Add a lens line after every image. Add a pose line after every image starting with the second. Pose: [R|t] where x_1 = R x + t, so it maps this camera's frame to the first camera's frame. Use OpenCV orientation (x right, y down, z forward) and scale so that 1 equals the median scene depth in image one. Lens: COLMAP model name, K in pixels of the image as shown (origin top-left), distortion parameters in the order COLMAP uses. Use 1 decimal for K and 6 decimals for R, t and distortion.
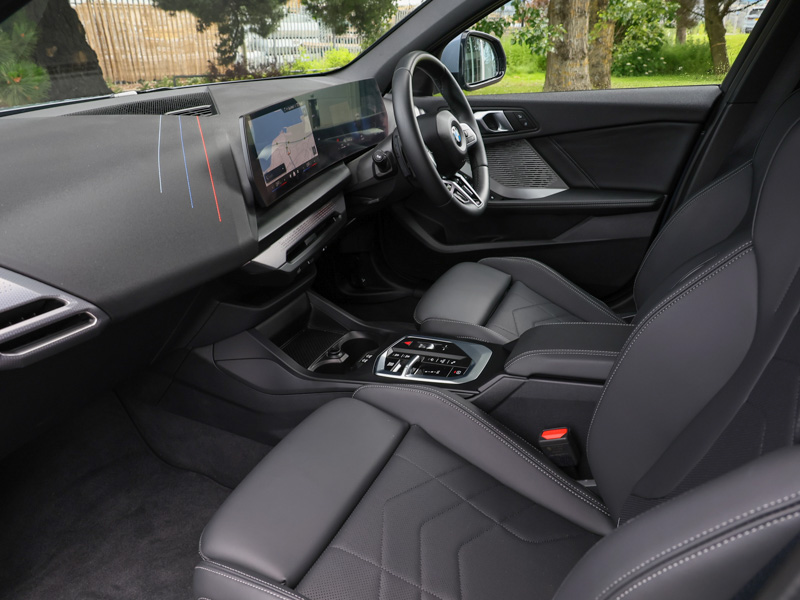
lens RADIAL K [[618.1, 0, 383.0], [0, 618.1, 300.1], [0, 0, 1]] dist [-0.004782, -0.007286]
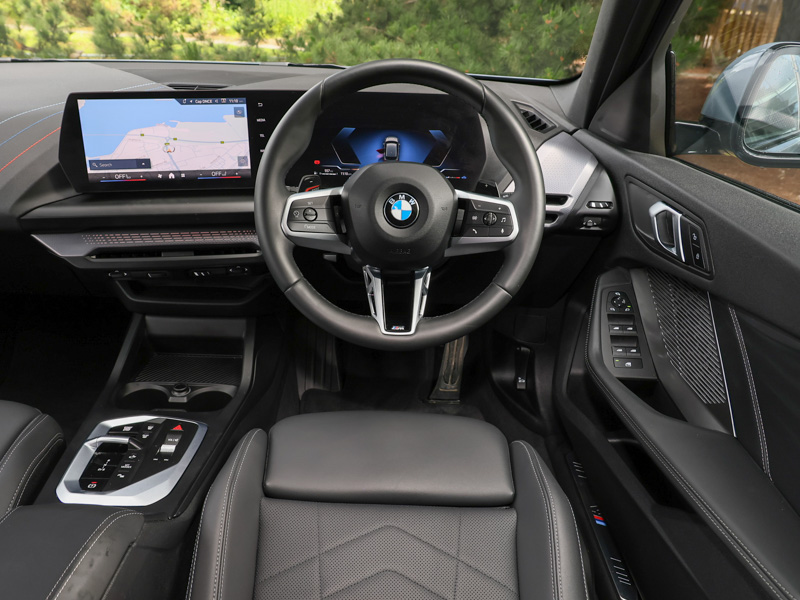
lens RADIAL K [[618.1, 0, 383.0], [0, 618.1, 300.1], [0, 0, 1]] dist [-0.004782, -0.007286]
pose [[0.415940, 0.437208, -0.797398, 0.729753], [-0.415695, 0.871285, 0.260884, -0.397303], [0.808821, 0.222962, 0.544147, 0.808150]]
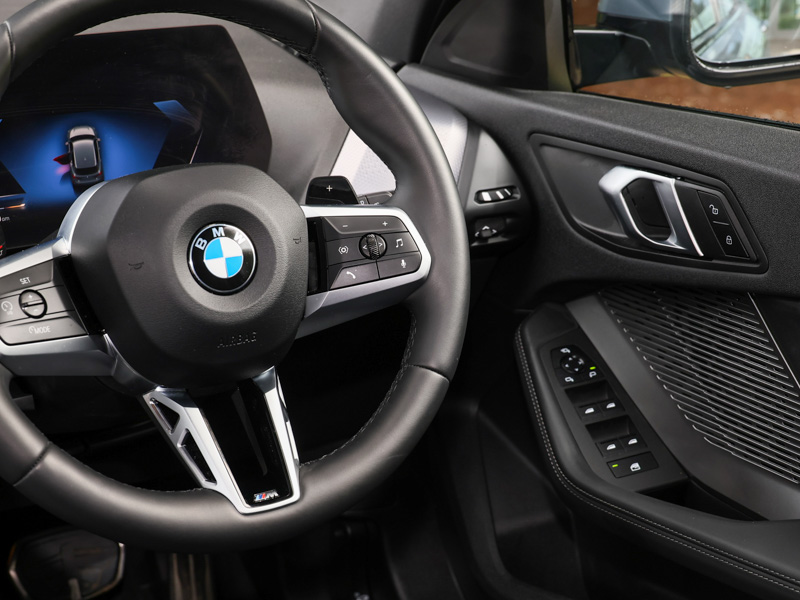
lens RADIAL K [[1553.2, 0, 400.0], [0, 1553.2, 300.0], [0, 0, 1]] dist [0.029207, -0.200189]
pose [[0.816196, 0.196744, -0.543245, 0.693282], [-0.253291, 0.966913, -0.030374, -0.288780], [0.519295, 0.162390, 0.839024, 0.510954]]
